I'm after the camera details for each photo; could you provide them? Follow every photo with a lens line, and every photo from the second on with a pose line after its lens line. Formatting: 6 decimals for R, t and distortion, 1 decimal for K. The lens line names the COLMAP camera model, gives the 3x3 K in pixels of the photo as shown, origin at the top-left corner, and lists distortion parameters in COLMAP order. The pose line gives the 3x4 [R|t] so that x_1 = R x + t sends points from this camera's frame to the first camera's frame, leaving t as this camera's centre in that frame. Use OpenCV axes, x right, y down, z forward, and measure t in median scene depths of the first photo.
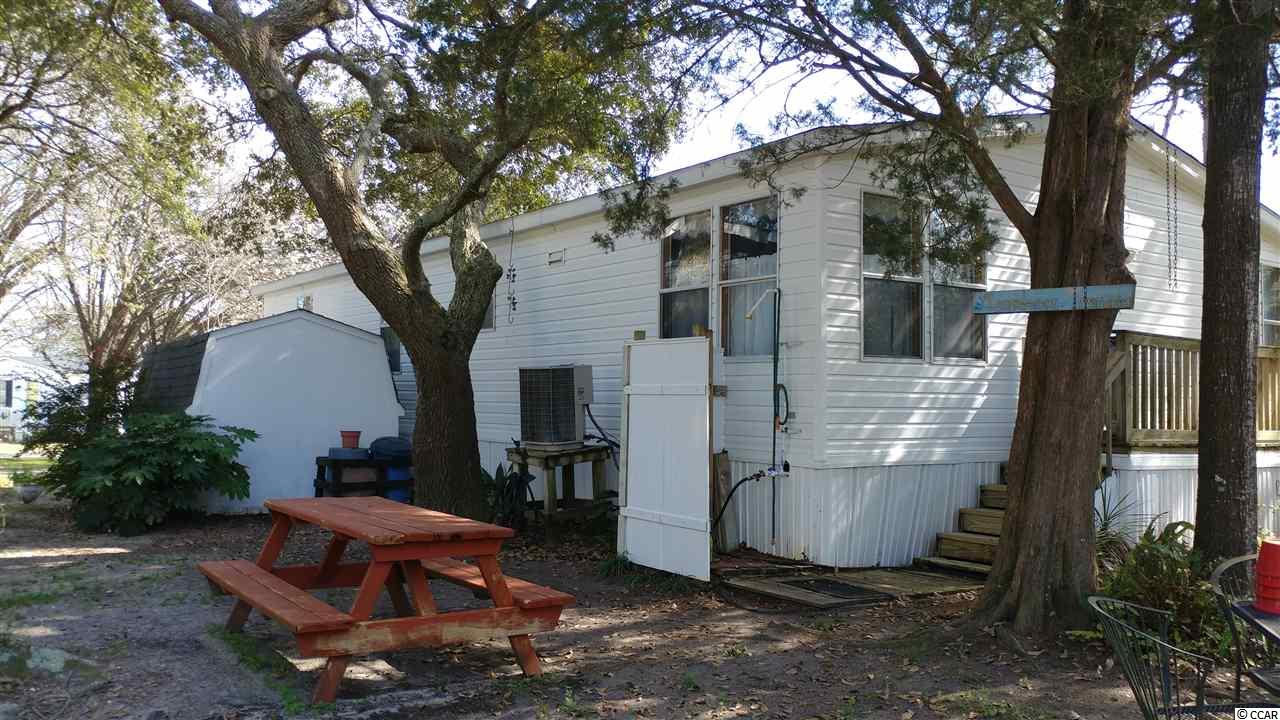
lens RADIAL K [[1013.8, 0, 640.0], [0, 1013.8, 360.0], [0, 0, 1]] dist [-0.067703, -0.000914]
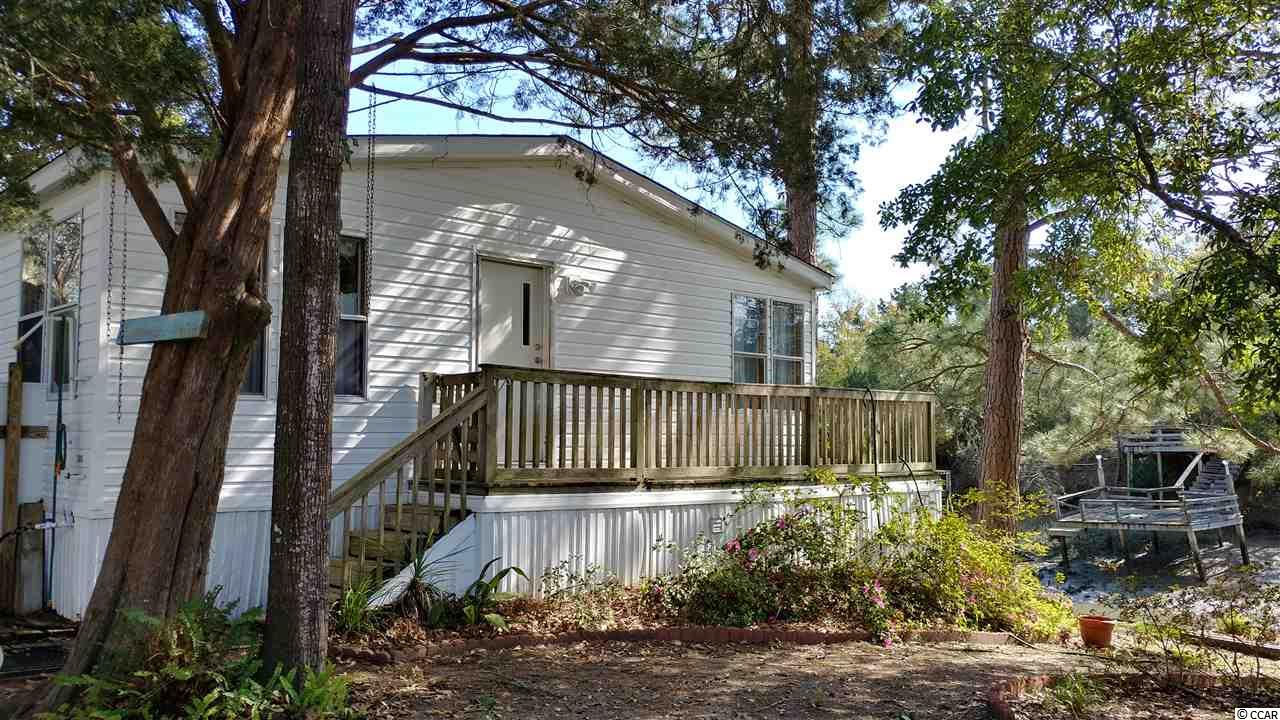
lens RADIAL K [[1013.8, 0, 640.0], [0, 1013.8, 360.0], [0, 0, 1]] dist [-0.067703, -0.000914]
pose [[0.977444, 0.000792, 0.211194, 0.417173], [0.007633, 0.999207, -0.039072, 0.005263], [-0.211058, 0.039803, 0.976663, 0.033344]]
